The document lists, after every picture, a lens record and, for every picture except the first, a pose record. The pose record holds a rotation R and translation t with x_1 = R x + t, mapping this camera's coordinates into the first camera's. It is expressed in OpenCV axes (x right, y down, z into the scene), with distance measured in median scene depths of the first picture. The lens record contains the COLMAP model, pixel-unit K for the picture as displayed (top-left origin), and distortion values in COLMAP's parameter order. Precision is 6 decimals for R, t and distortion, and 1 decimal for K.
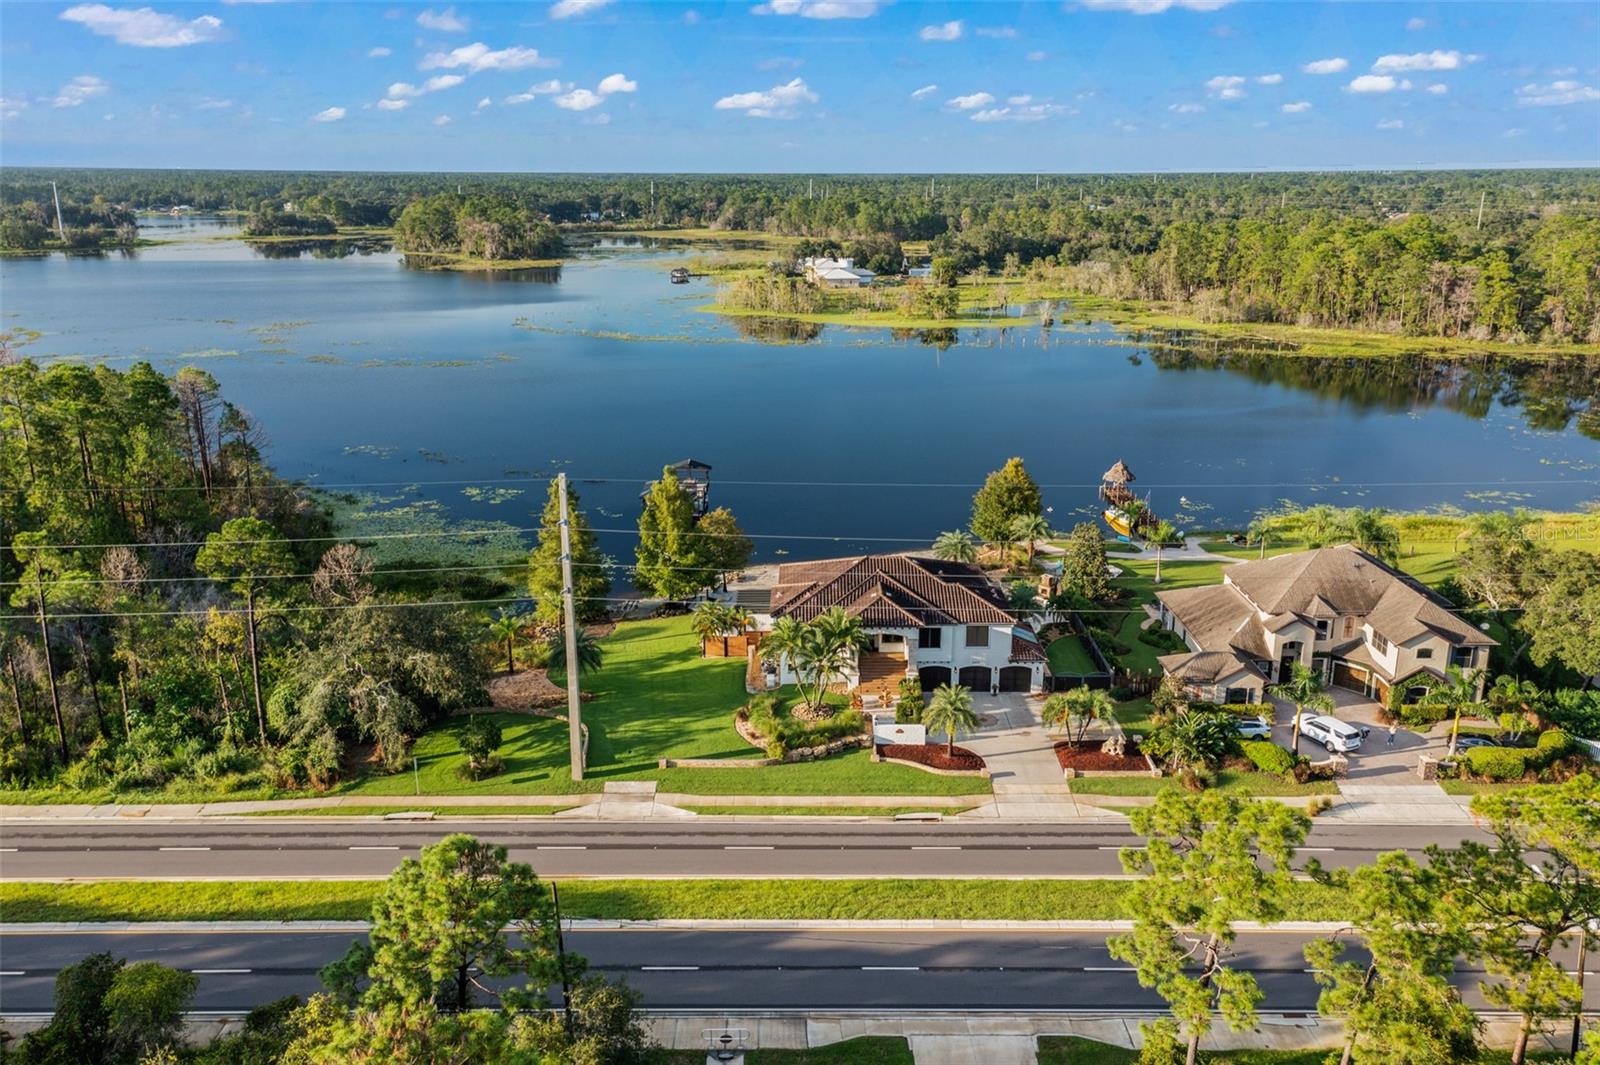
lens RADIAL K [[1259.8, 0, 803.7], [0, 1259.8, 537.5], [0, 0, 1]] dist [0.031612, 0.006318]
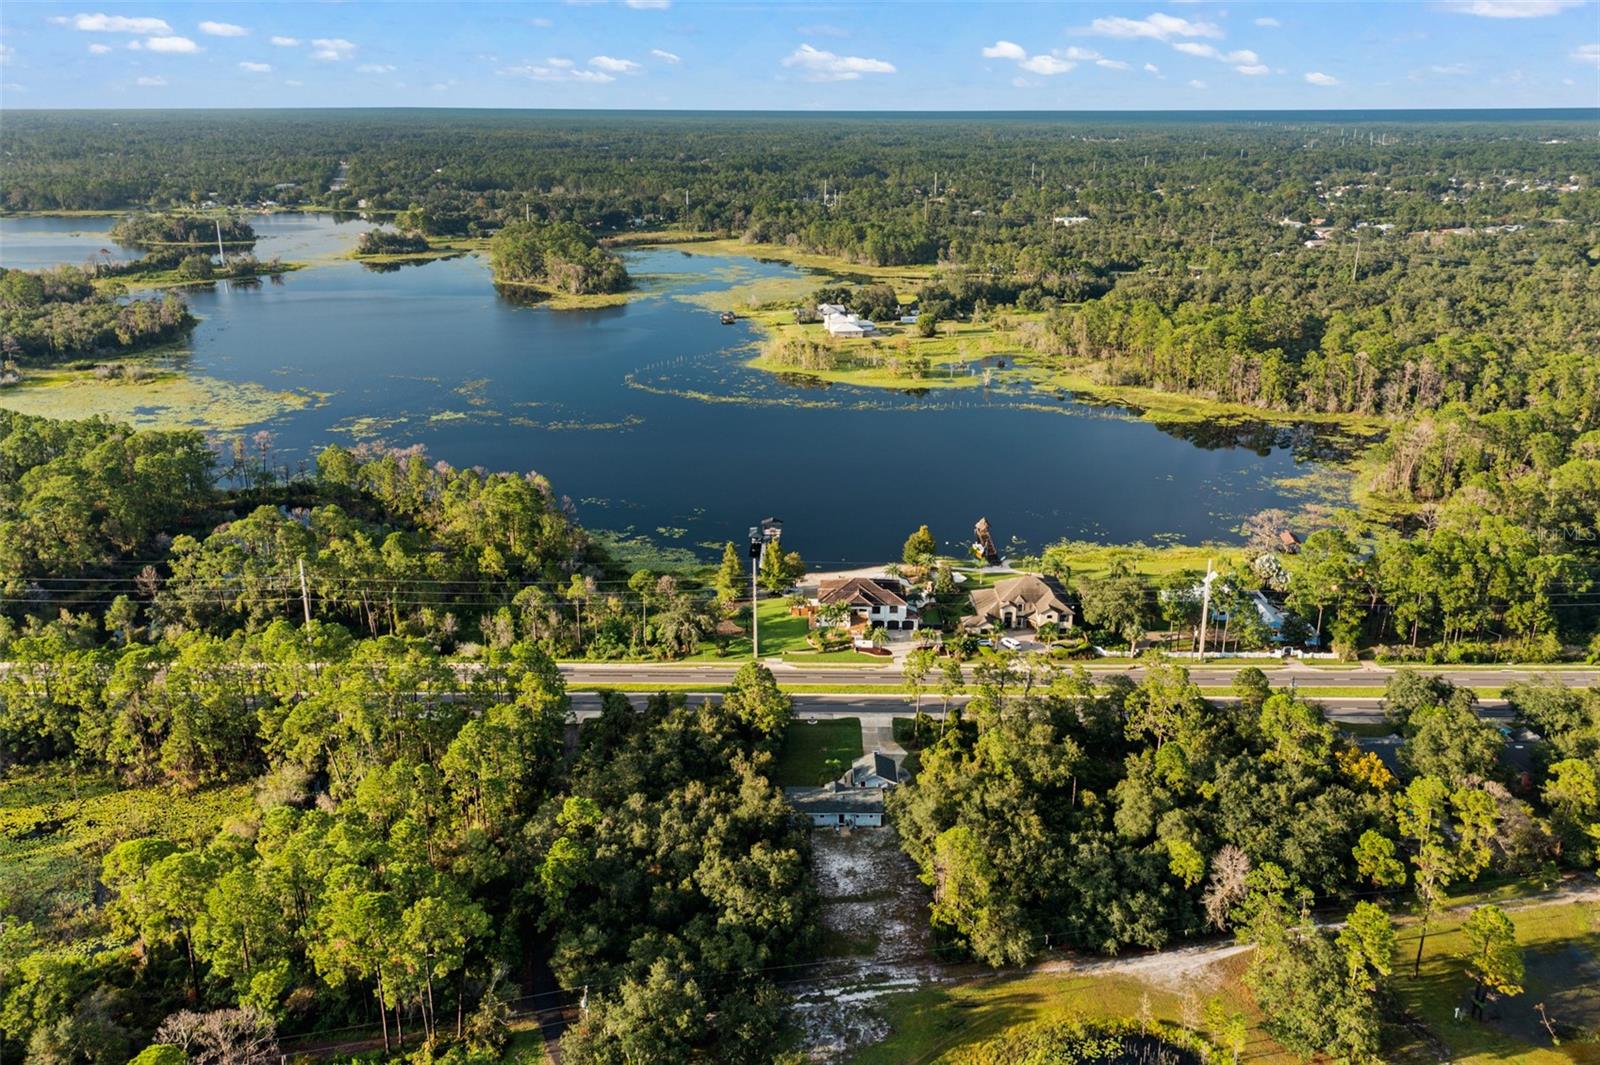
lens RADIAL K [[1275.8, 0, 804.3], [0, 1275.8, 556.9], [0, 0, 1]] dist [0.024185, 0.001578]
pose [[0.999961, 0.005671, -0.006842, -0.038800], [-0.005246, 0.998151, 0.060561, -0.204737], [0.007172, -0.060523, 0.998141, -1.780033]]
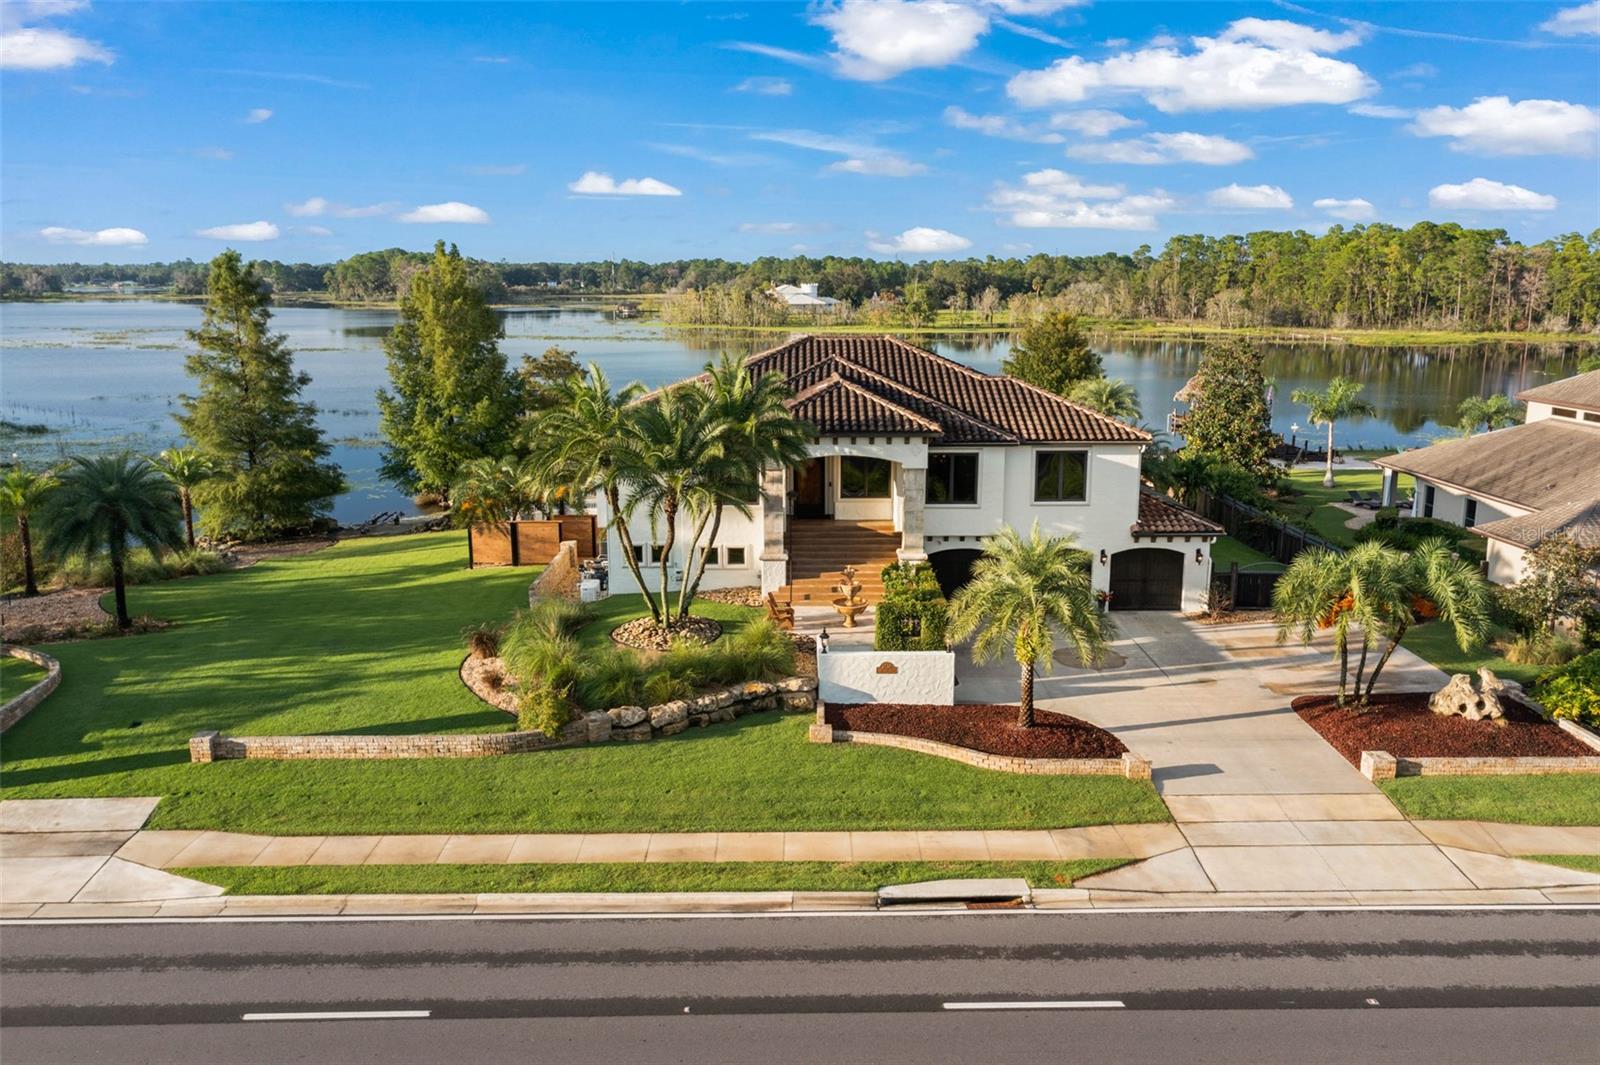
lens RADIAL K [[1249.0, 0, 803.1], [0, 1249.0, 537.0], [0, 0, 1]] dist [0.034320, 0.001446]
pose [[0.999757, -0.004869, 0.021484, 0.040038], [0.006541, 0.996895, -0.078469, 0.133277], [-0.021036, 0.078591, 0.996685, 0.579039]]
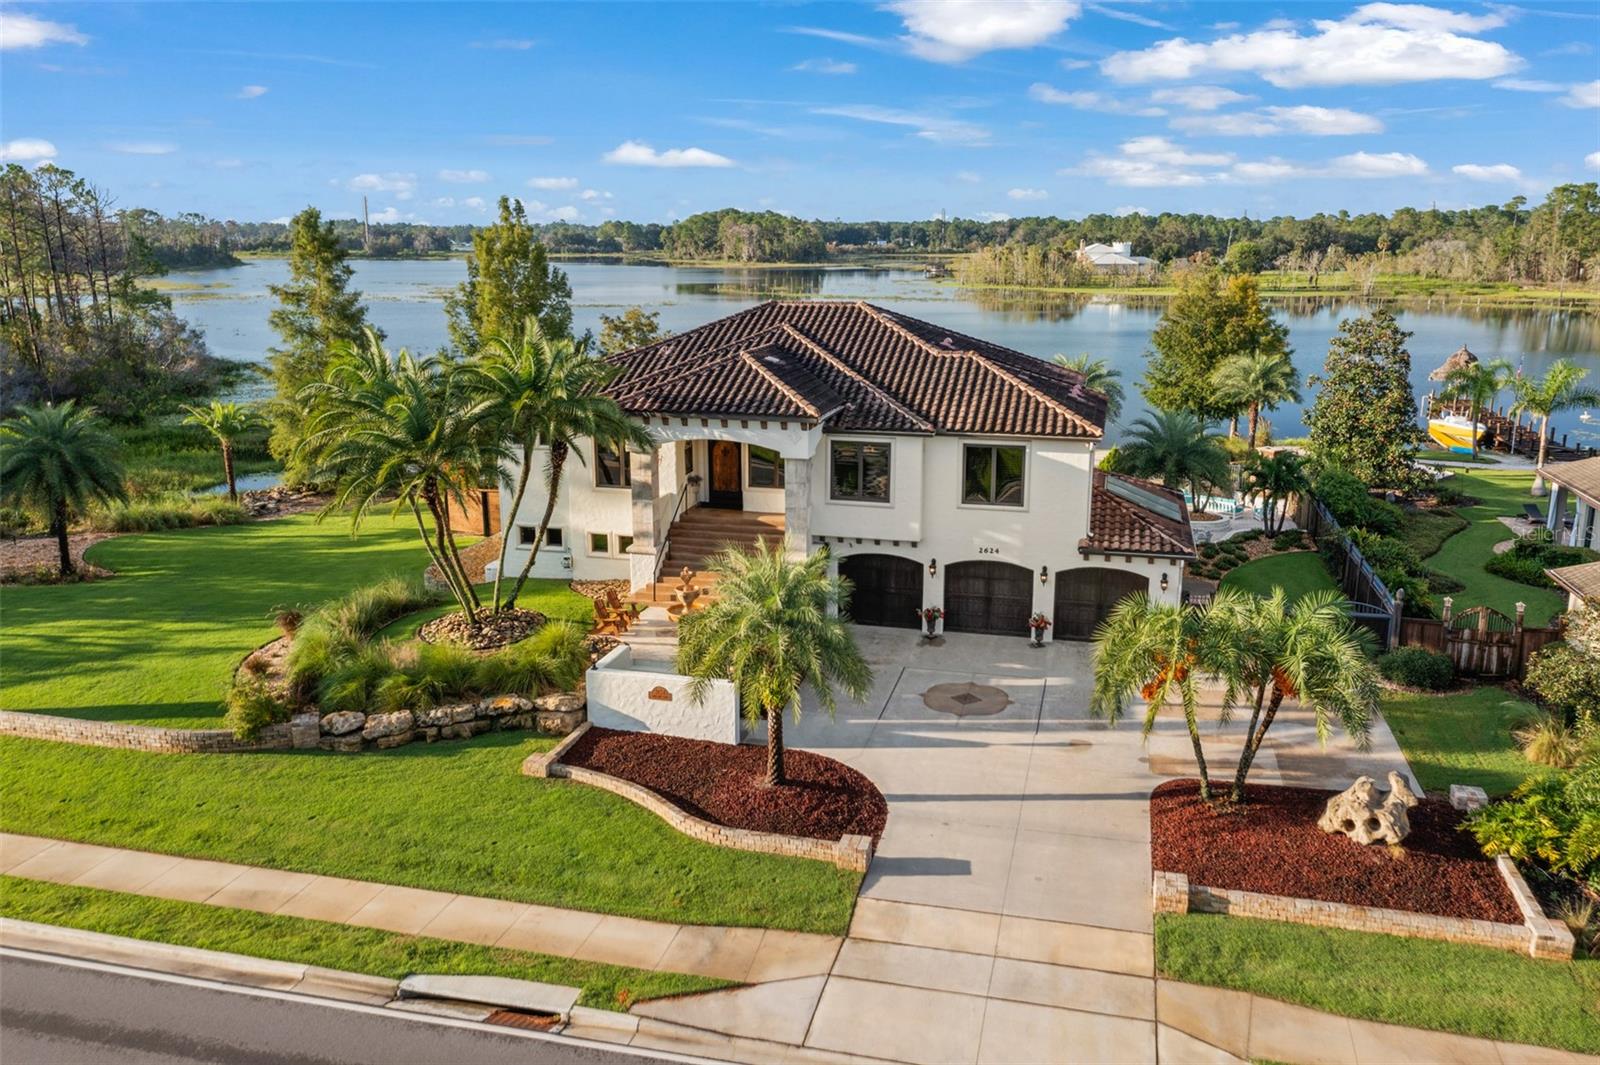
lens RADIAL K [[1248.3, 0, 802.2], [0, 1248.3, 534.7], [0, 0, 1]] dist [0.032915, 0.000651]
pose [[0.969306, 0.057831, -0.238959, 0.172619], [-0.069451, 0.996763, -0.040489, 0.114472], [0.235844, 0.055842, 0.970185, 0.645641]]
